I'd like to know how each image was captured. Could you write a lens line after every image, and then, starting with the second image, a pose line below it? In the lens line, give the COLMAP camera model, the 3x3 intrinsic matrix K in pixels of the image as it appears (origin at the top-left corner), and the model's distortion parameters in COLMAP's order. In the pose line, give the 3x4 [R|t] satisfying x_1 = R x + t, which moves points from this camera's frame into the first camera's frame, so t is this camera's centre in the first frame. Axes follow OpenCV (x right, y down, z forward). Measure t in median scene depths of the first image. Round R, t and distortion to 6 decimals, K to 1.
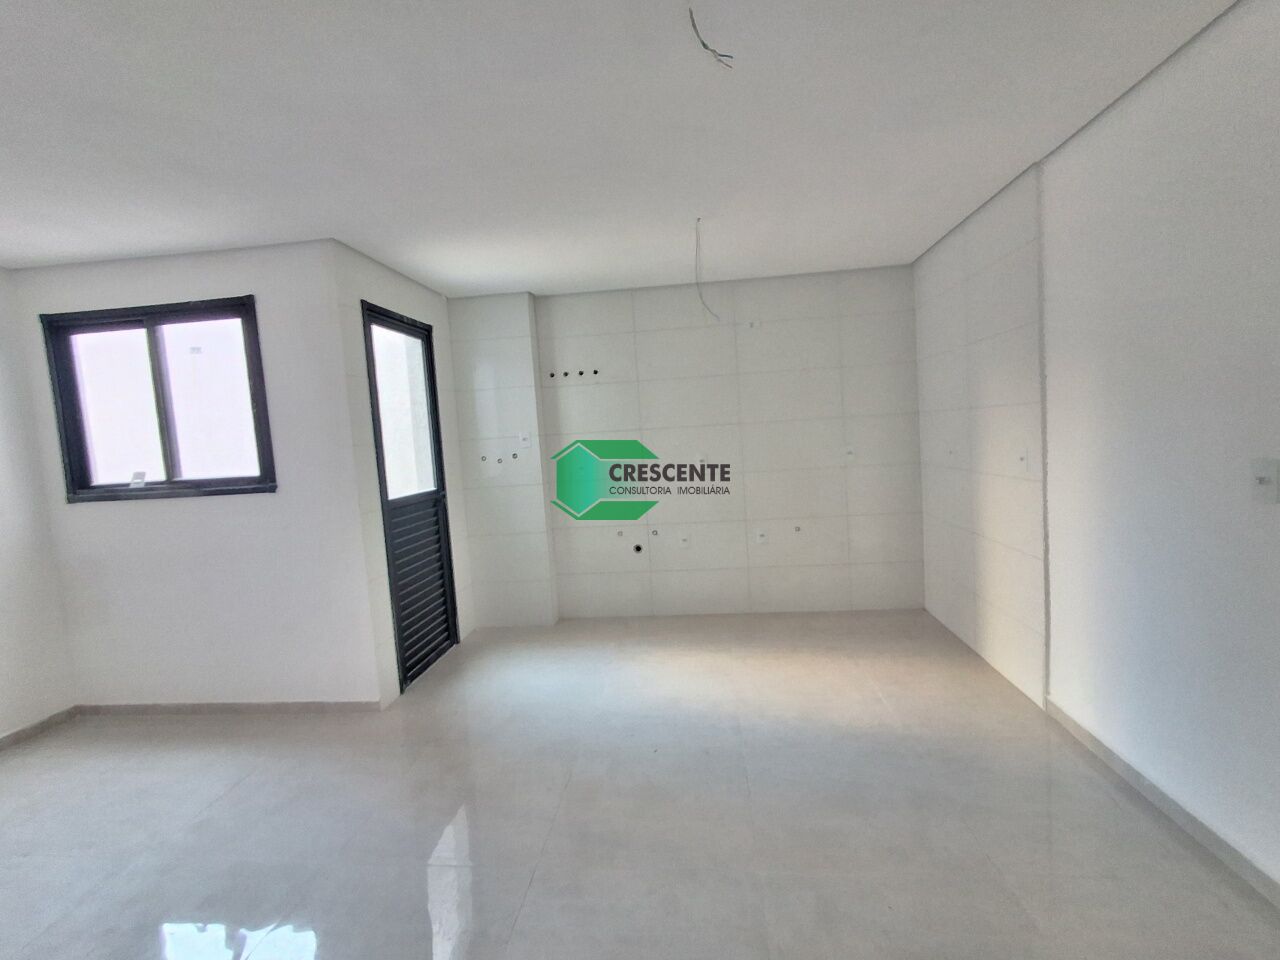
lens RADIAL K [[587.8, 0, 640.0], [0, 587.8, 480.0], [0, 0, 1]] dist [0.000052, 0.000047]
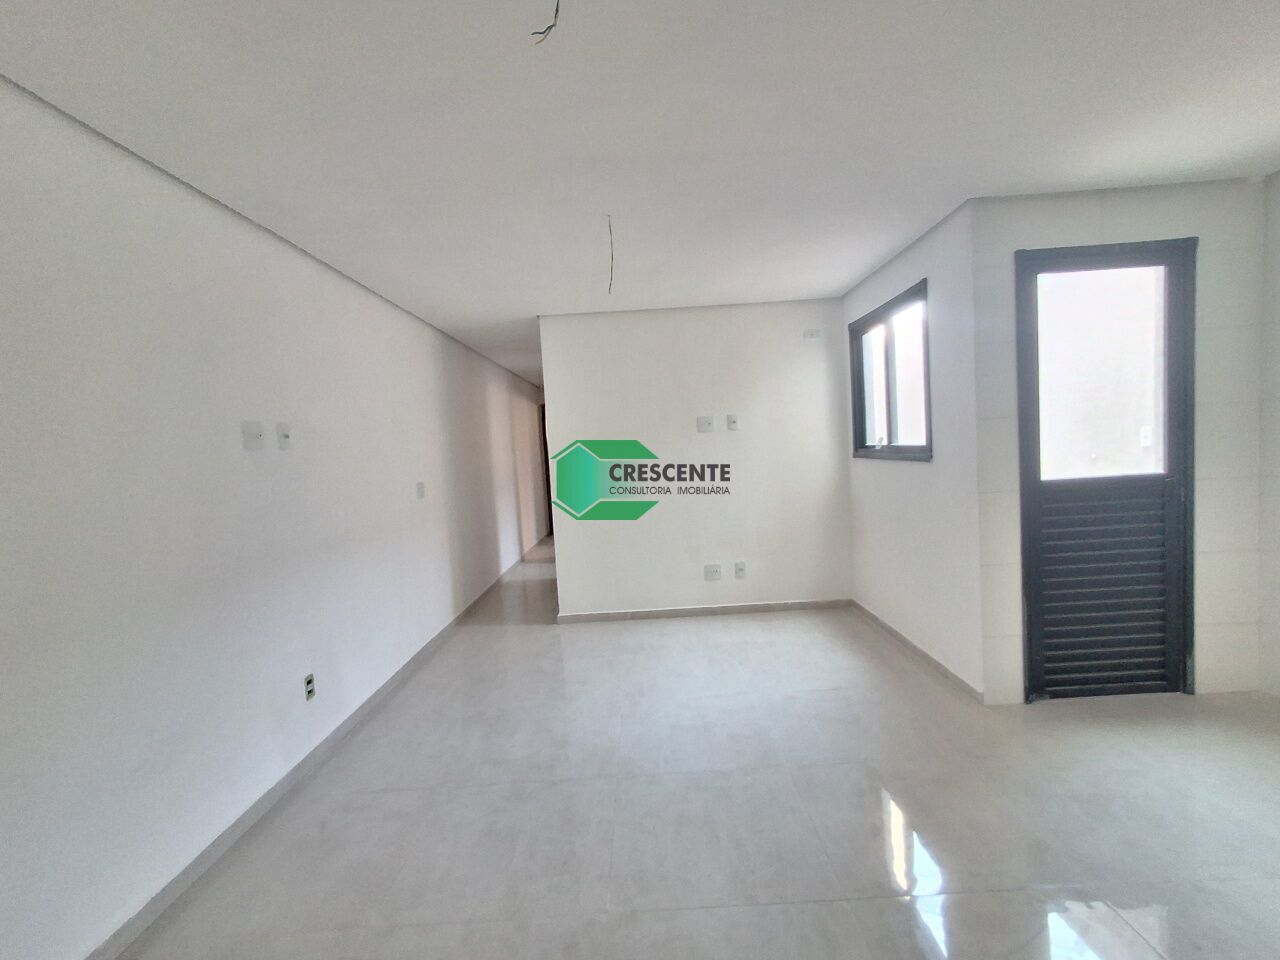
lens RADIAL K [[583.6, 0, 635.6], [0, 583.6, 486.4], [0, 0, 1]] dist [-0.000085, -0.000128]
pose [[0.096766, 0.121242, -0.987895, 0.361212], [-0.021661, 0.992574, 0.119695, -0.047573], [0.995071, 0.009817, 0.098674, 0.338565]]
